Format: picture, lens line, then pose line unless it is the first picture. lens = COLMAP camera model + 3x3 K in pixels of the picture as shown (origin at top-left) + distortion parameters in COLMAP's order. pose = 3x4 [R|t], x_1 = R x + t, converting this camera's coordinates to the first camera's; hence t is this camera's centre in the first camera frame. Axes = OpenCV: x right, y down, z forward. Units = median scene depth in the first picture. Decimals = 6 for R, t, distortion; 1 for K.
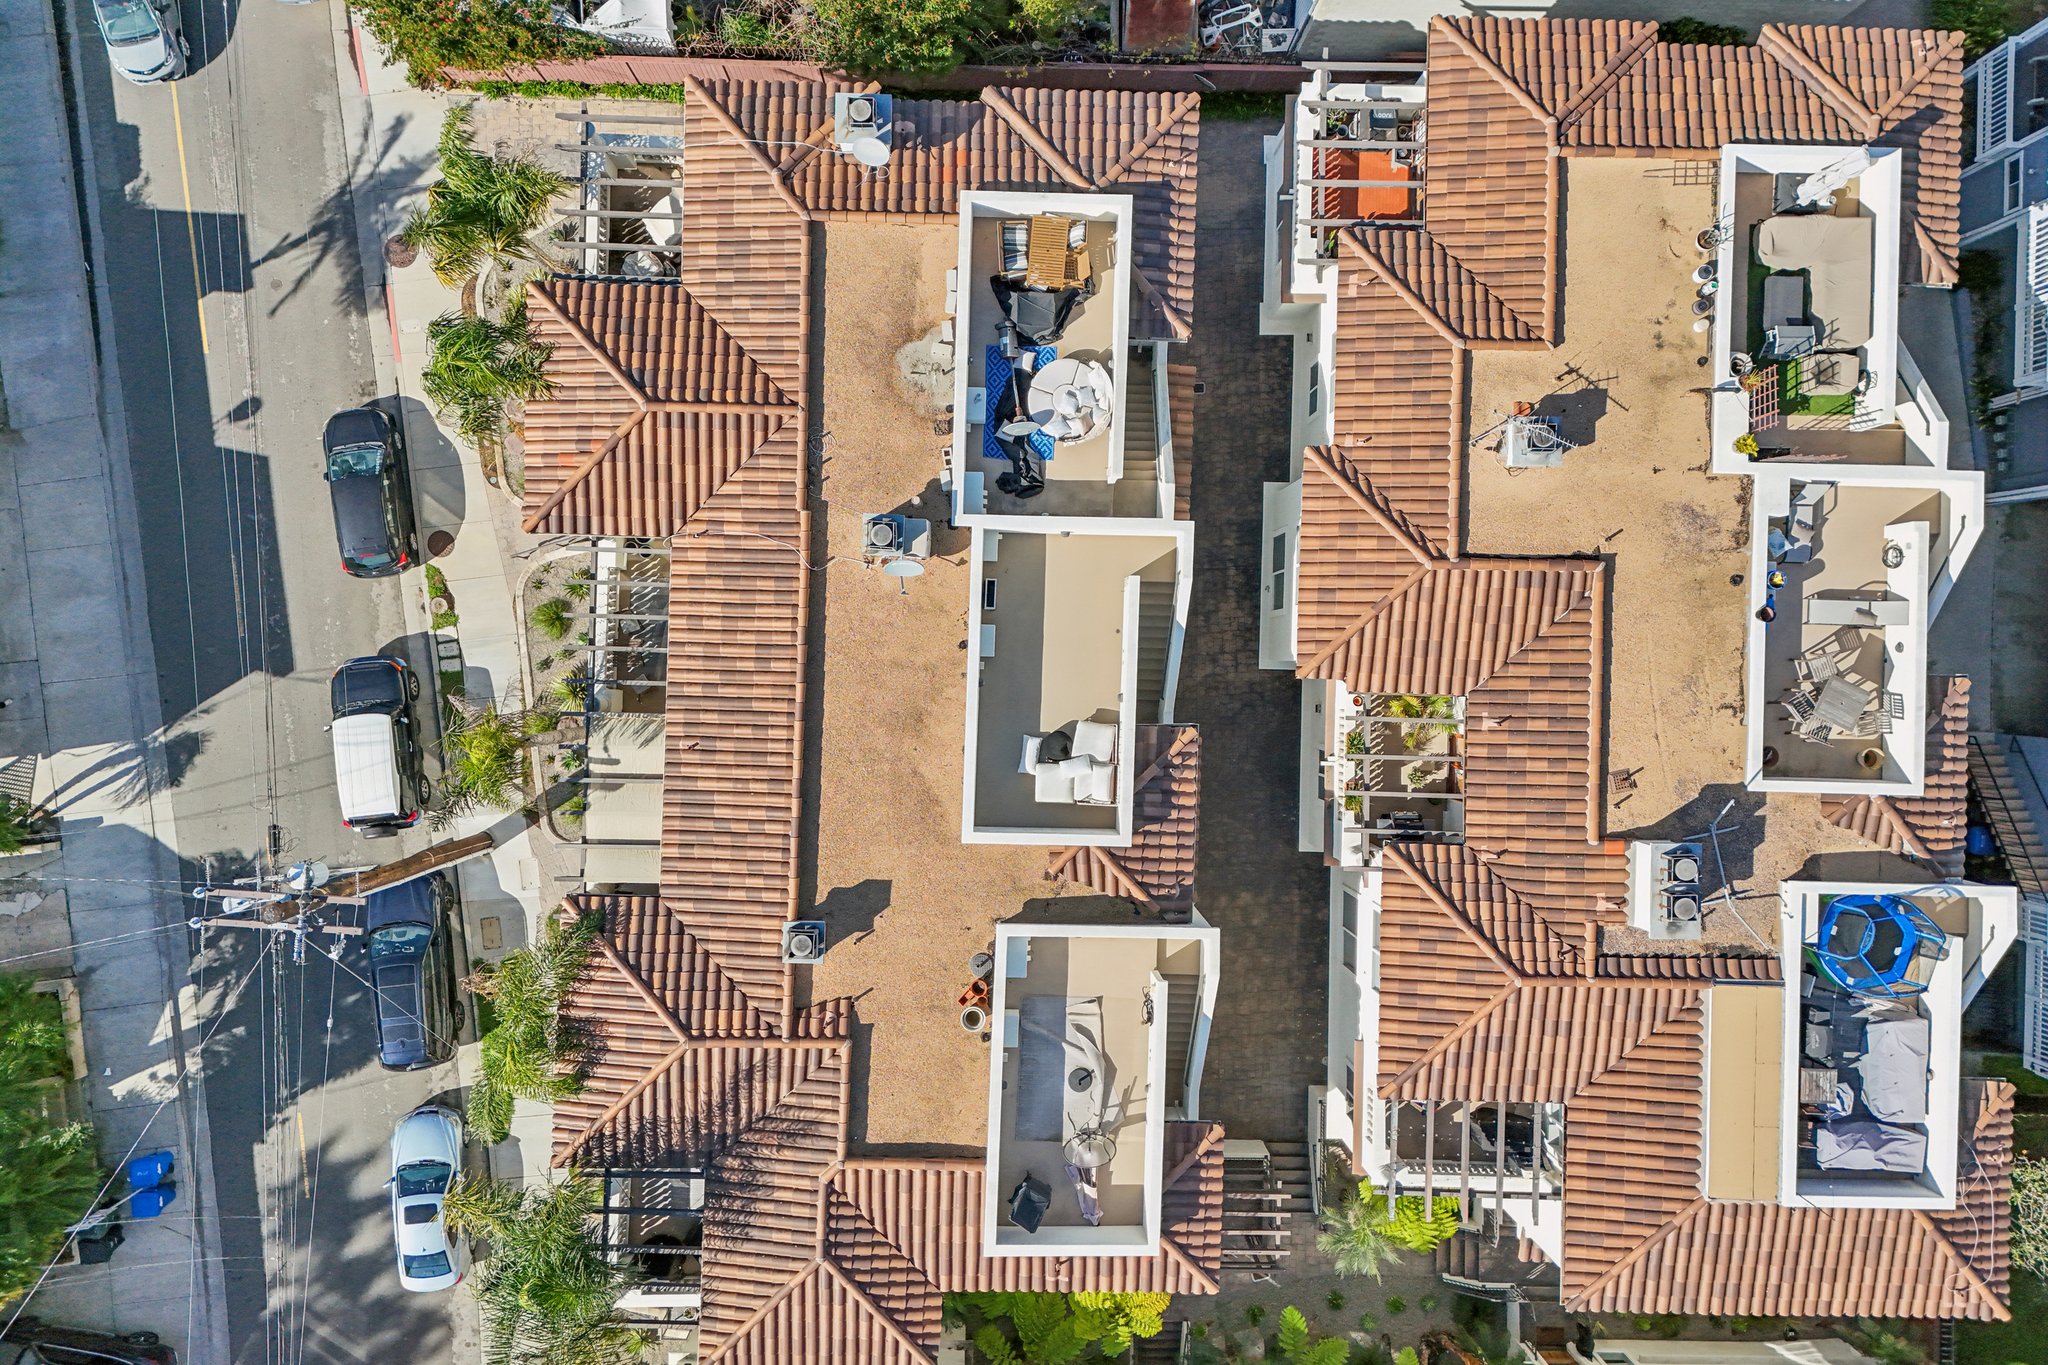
lens RADIAL K [[1522.2, 0, 1029.1], [0, 1522.2, 686.7], [0, 0, 1]] dist [0.081661, -0.089559]
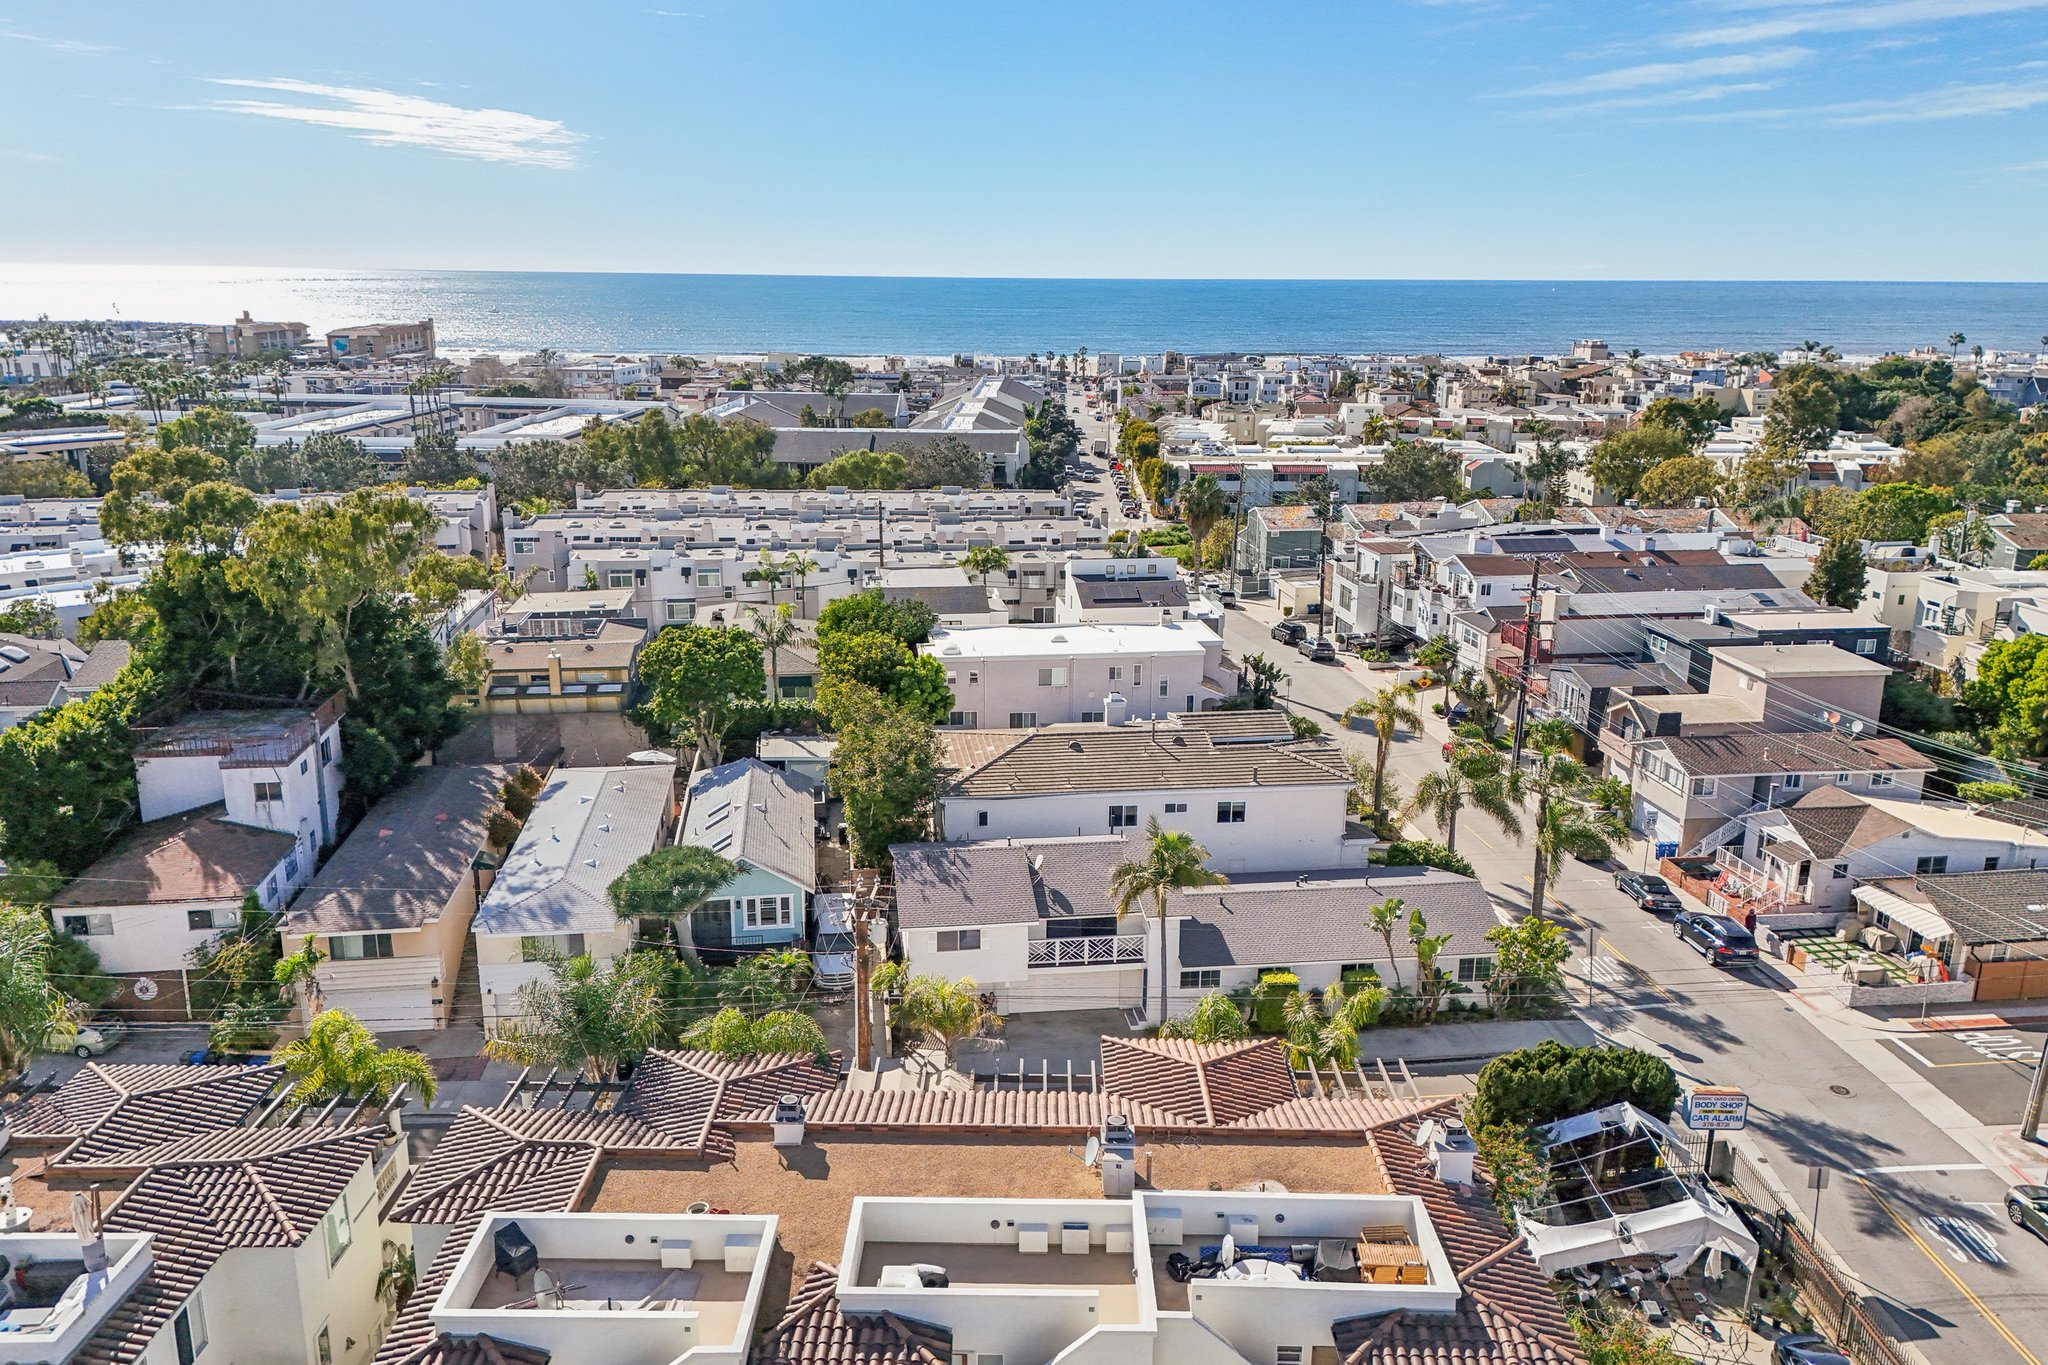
lens RADIAL K [[1499.6, 0, 1027.6], [0, 1499.6, 668.4], [0, 0, 1]] dist [0.102306, -0.147504]
pose [[0.015728, 0.237786, -0.971190, 0.954917], [-0.999799, -0.008326, -0.018229, -0.002671], [-0.012421, 0.971282, 0.237607, 0.338058]]
